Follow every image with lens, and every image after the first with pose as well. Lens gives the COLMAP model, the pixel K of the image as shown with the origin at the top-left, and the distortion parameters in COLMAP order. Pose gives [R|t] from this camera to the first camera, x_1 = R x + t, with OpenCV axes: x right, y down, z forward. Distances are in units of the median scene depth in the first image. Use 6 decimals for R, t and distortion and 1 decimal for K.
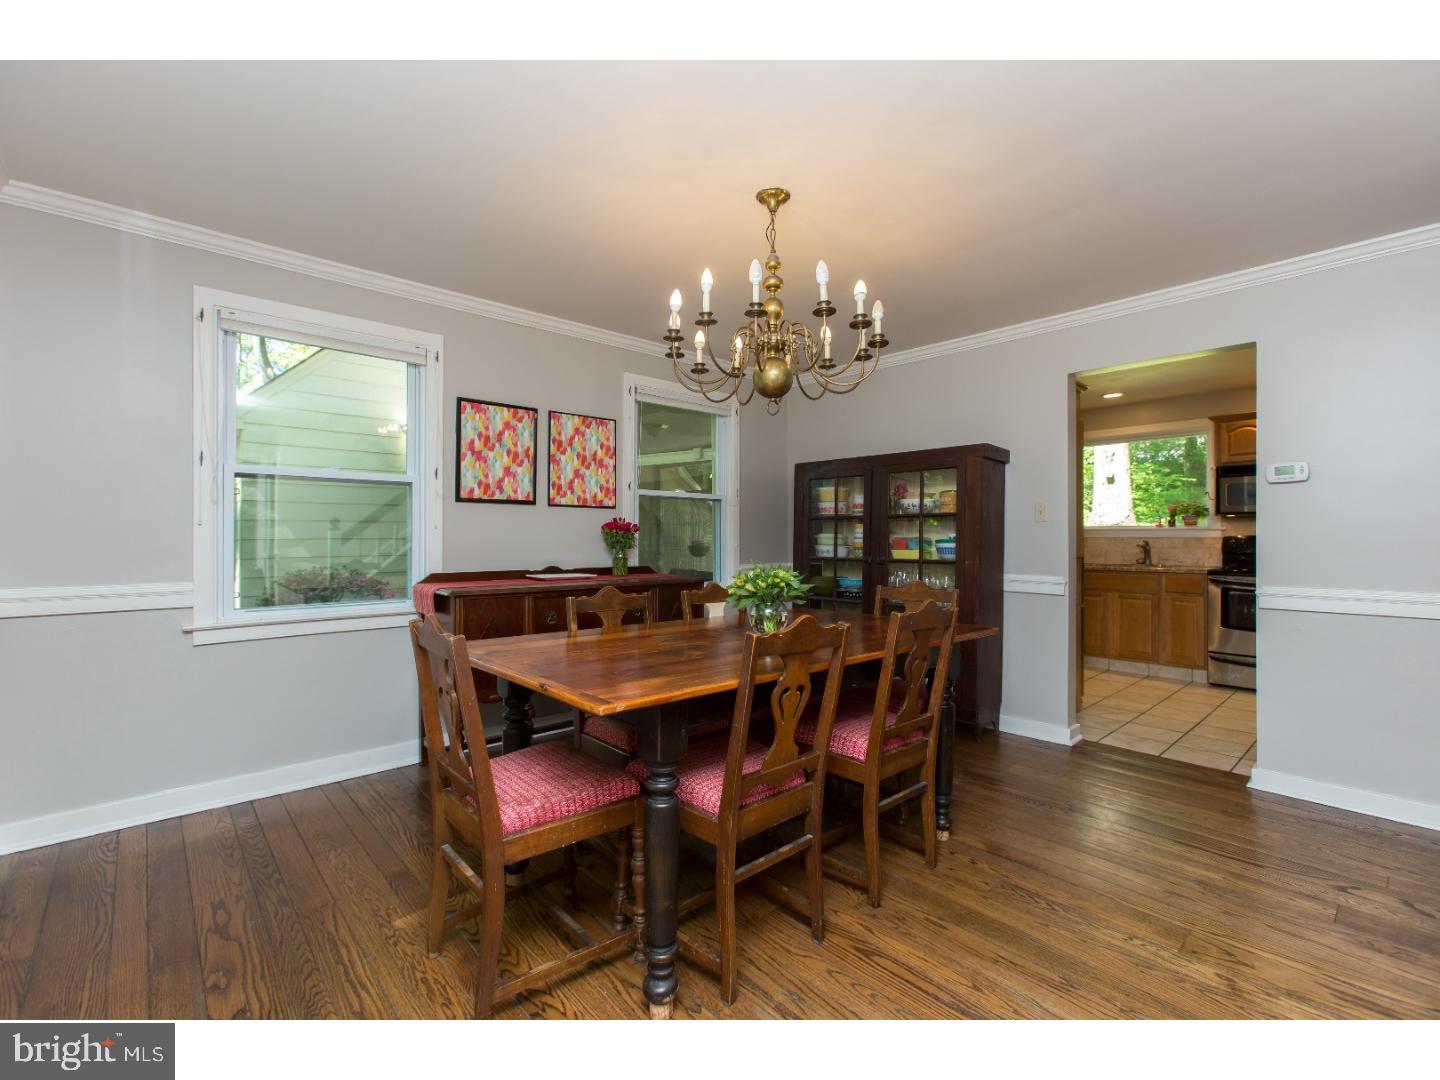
lens RADIAL K [[633.4, 0, 719.7], [0, 633.4, 539.2], [0, 0, 1]] dist [-0.009070, 0.003191]
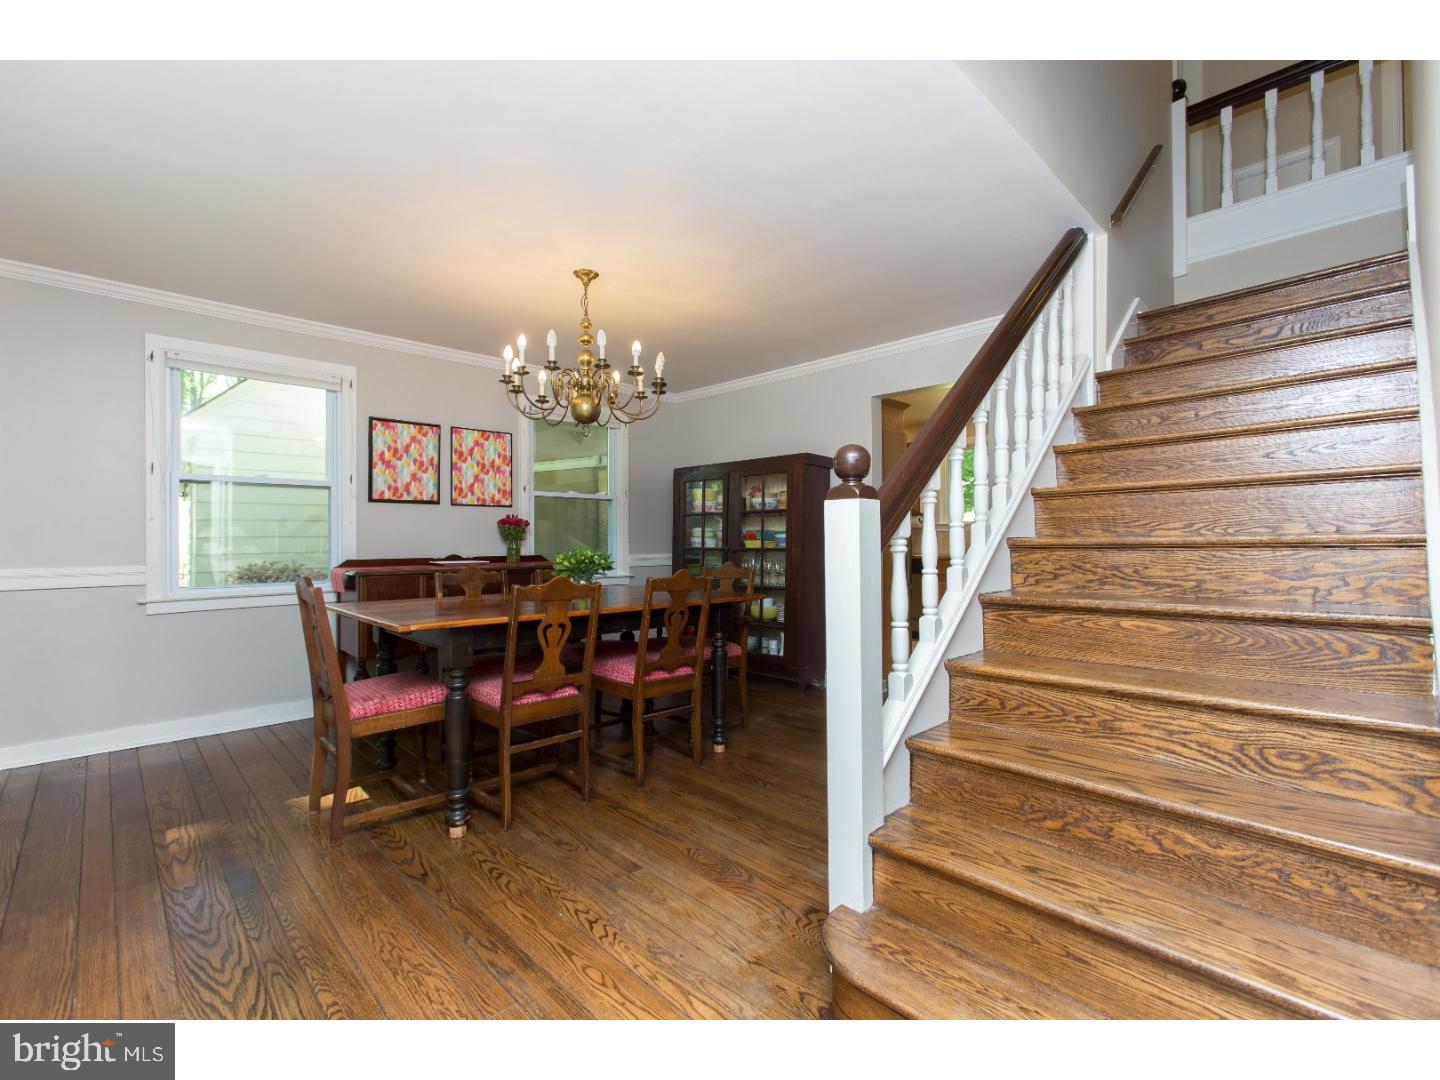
lens RADIAL K [[633.4, 0, 722.0], [0, 633.4, 539.3], [0, 0, 1]] dist [-0.009070, 0.003191]
pose [[0.999362, -0.006171, 0.035181, 0.222068], [0.006155, 0.999981, 0.000571, 0.016326], [-0.035184, -0.000354, 0.999381, -0.246173]]
